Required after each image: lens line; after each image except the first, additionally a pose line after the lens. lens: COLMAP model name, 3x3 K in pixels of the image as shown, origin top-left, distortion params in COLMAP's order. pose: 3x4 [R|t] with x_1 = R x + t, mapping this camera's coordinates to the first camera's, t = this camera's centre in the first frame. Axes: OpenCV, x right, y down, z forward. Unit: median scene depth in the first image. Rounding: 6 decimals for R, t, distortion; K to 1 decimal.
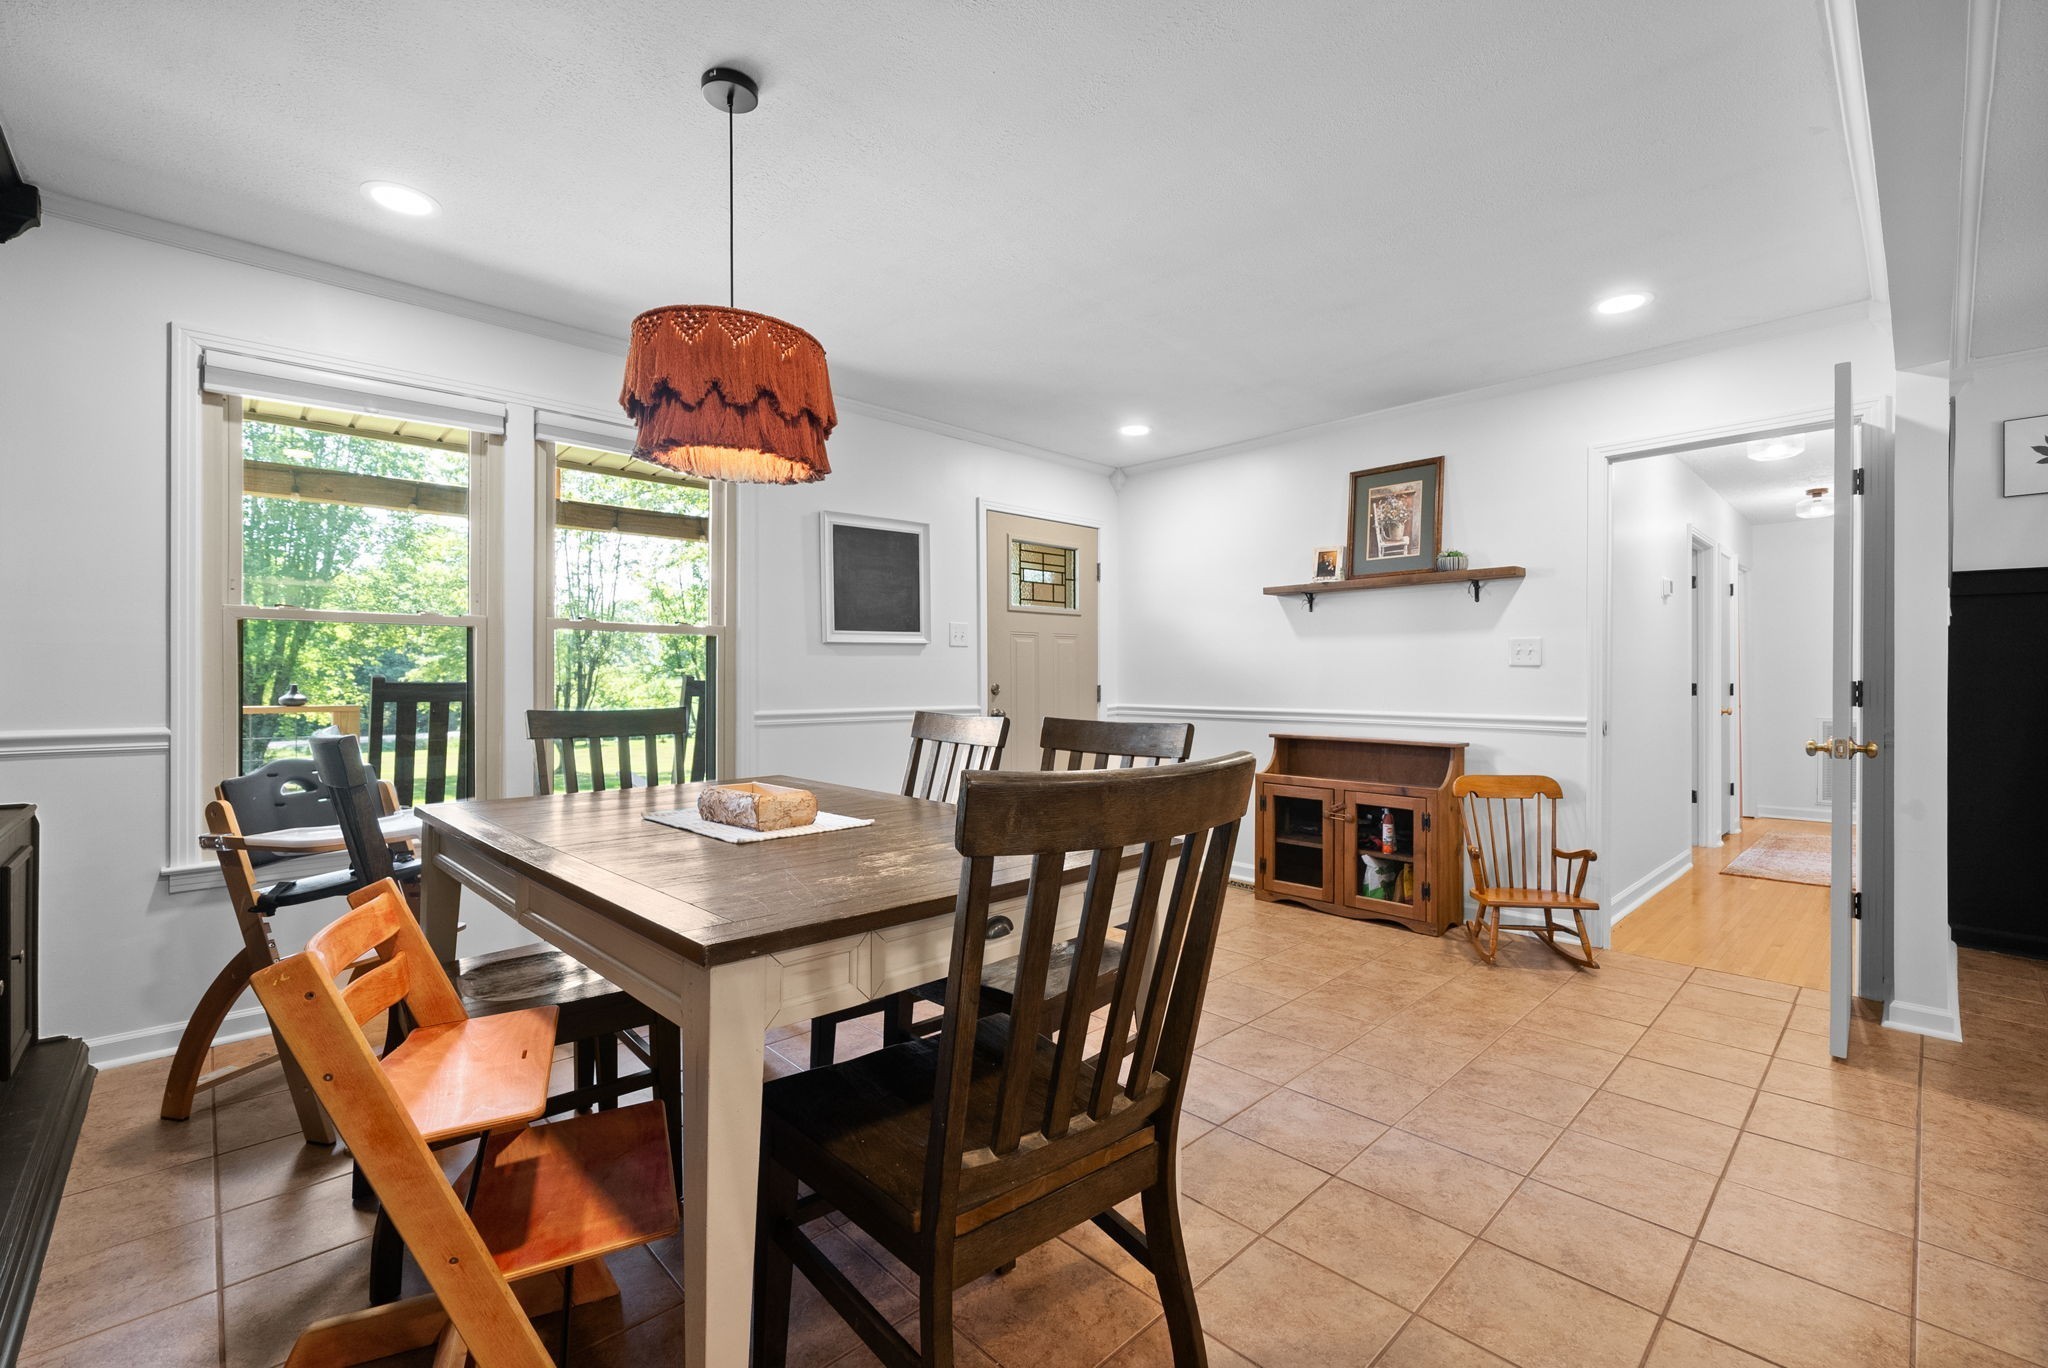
lens RADIAL K [[866.3, 0, 1024.0], [0, 866.3, 684.0], [0, 0, 1]] dist [0.000464, 0.000088]
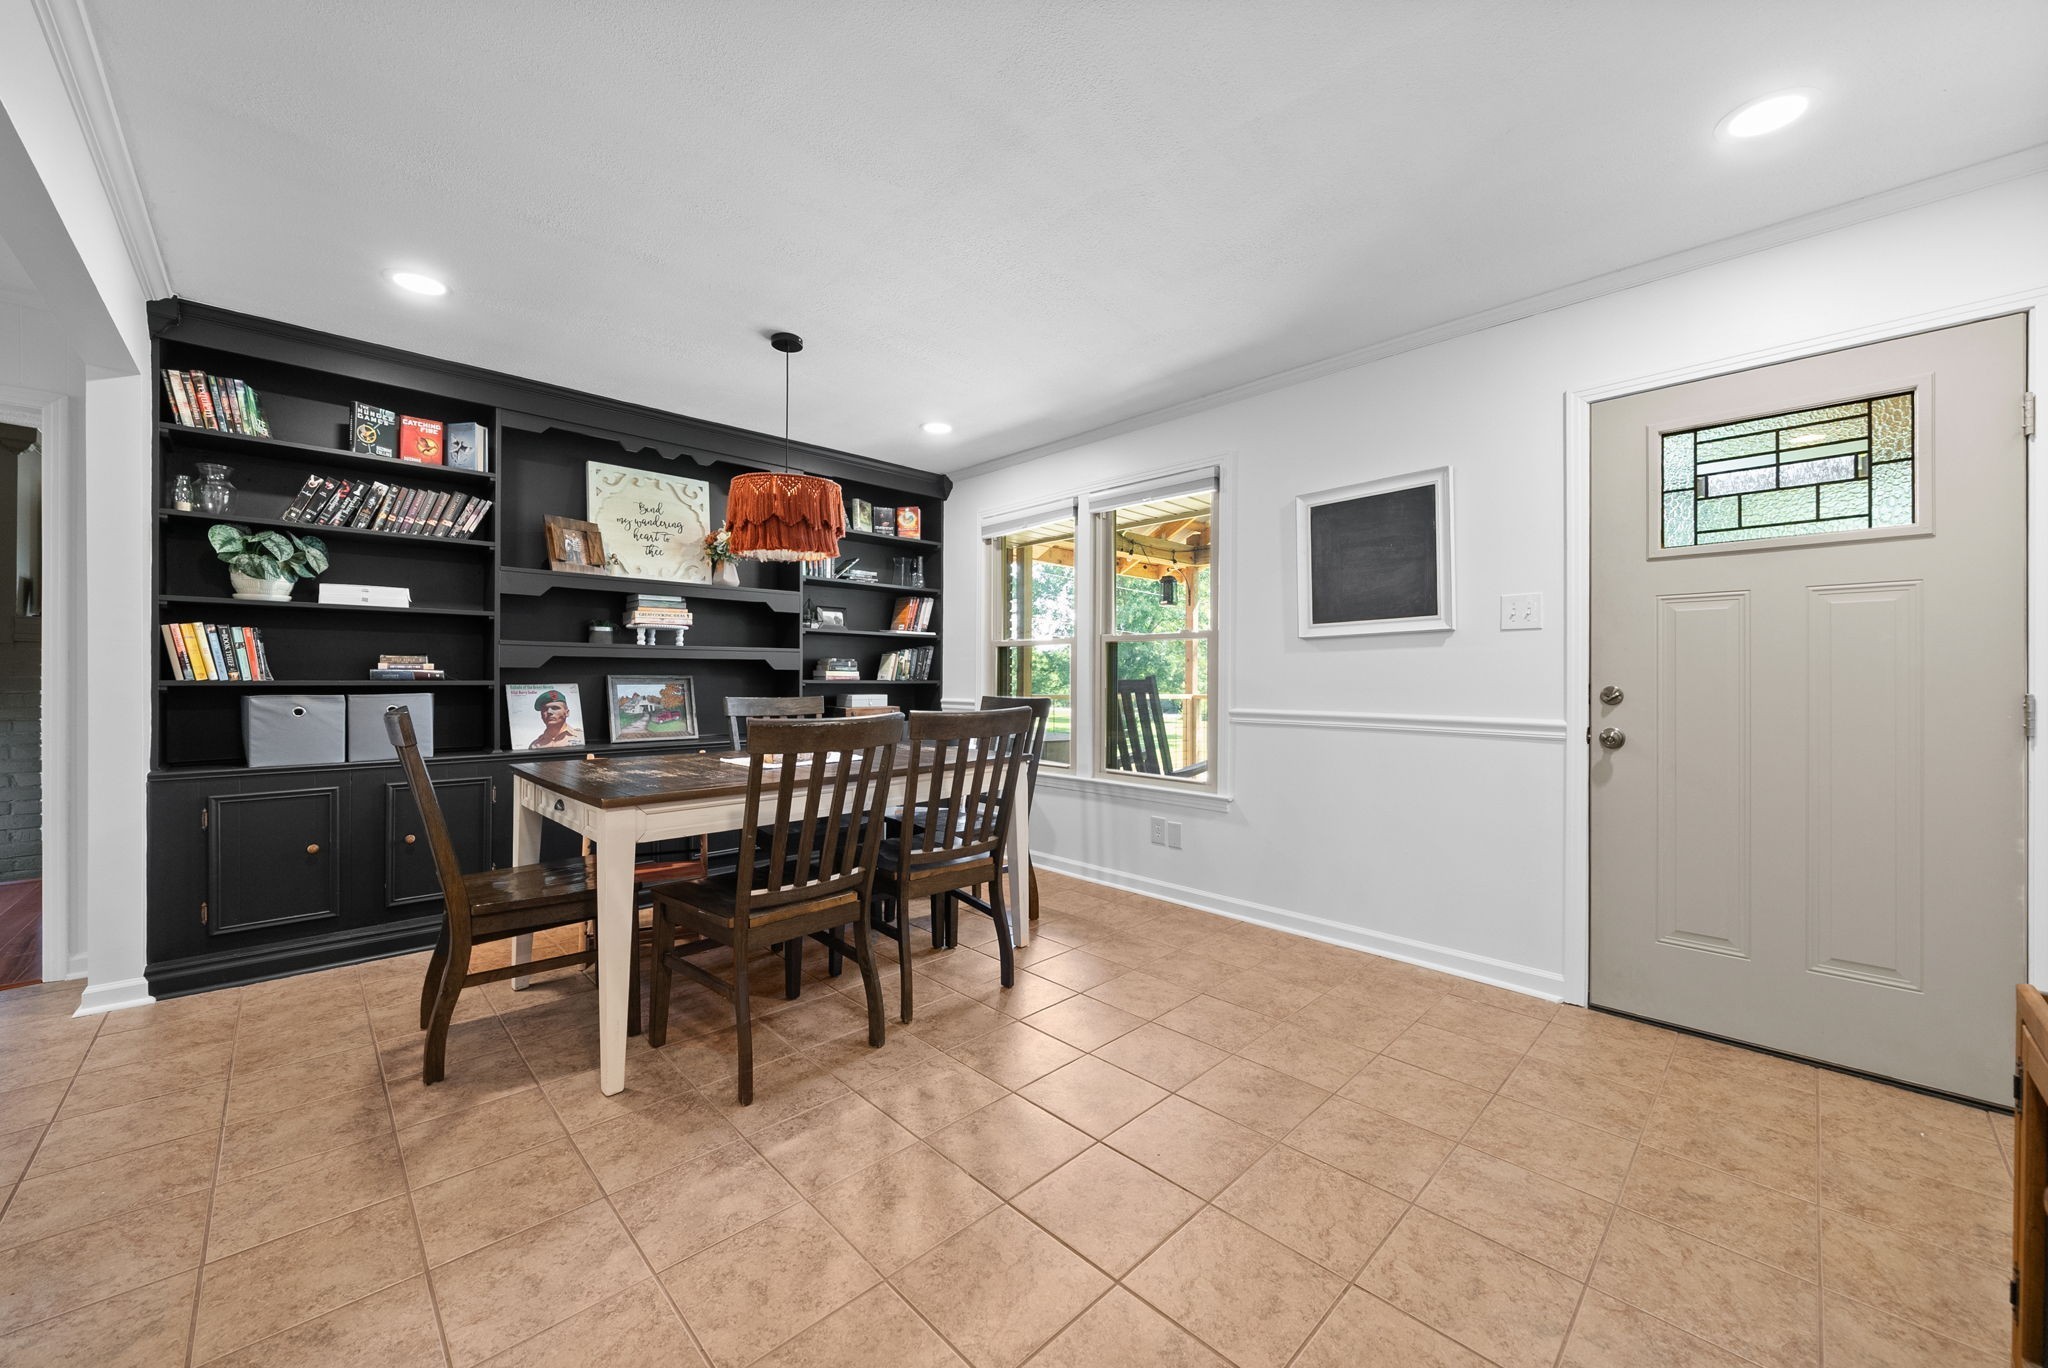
lens RADIAL K [[761.4, 0, 1024.0], [0, 761.4, 684.0], [0, 0, 1]] dist [-0.001053, -0.000142]
pose [[0.009859, 0.004274, -0.999942, 0.563801], [-0.011173, 0.999929, 0.004163, 0.000061], [0.999889, 0.011132, 0.009906, 0.682946]]
